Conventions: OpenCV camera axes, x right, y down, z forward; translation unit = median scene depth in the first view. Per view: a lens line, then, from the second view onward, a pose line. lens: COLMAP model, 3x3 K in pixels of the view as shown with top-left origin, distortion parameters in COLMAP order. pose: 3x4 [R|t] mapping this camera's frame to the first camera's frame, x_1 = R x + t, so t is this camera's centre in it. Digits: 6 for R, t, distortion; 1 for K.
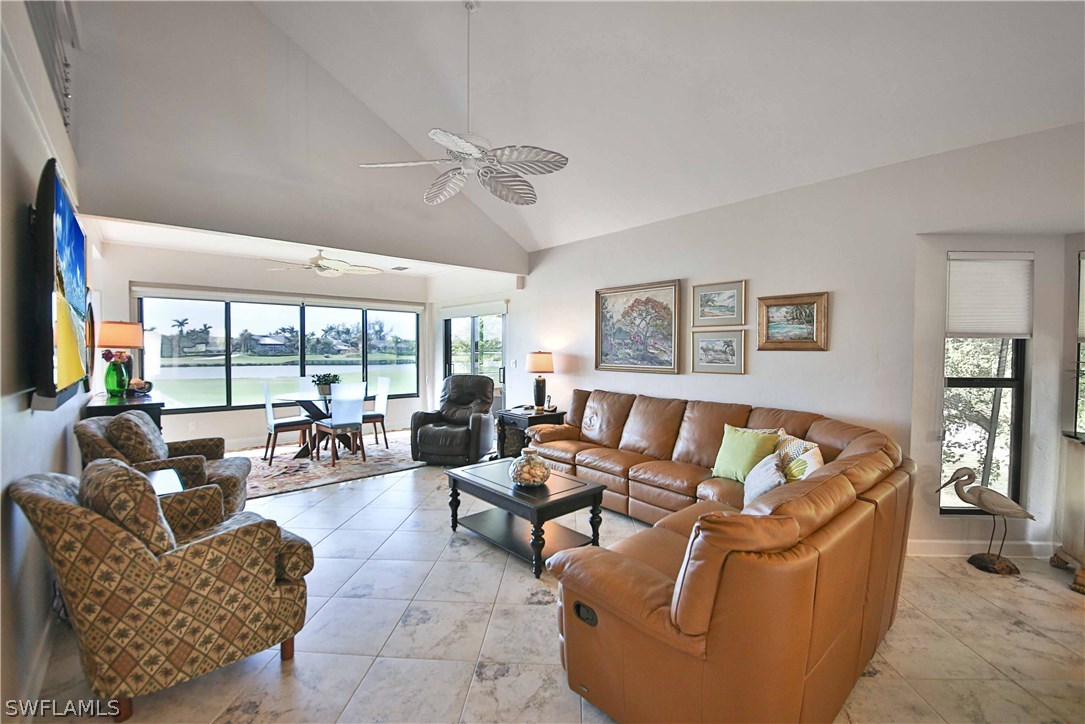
lens RADIAL K [[453.9, 0, 536.3], [0, 453.9, 363.7], [0, 0, 1]] dist [-0.014819, -0.002397]
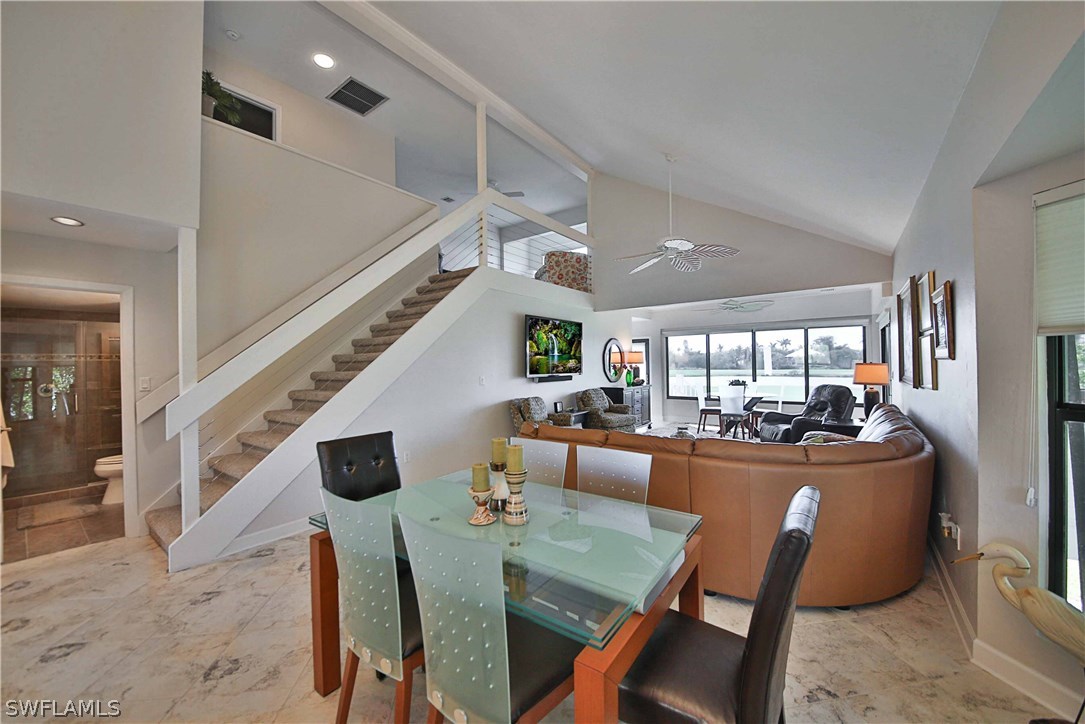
lens RADIAL K [[408.1, 0, 541.1], [0, 408.1, 360.5], [0, 0, 1]] dist [-0.002365, -0.002593]
pose [[0.206421, -0.018020, -0.978297, 0.908477], [-0.016449, 0.999625, -0.021883, -0.000428], [0.978325, 0.020609, 0.206047, 0.164689]]
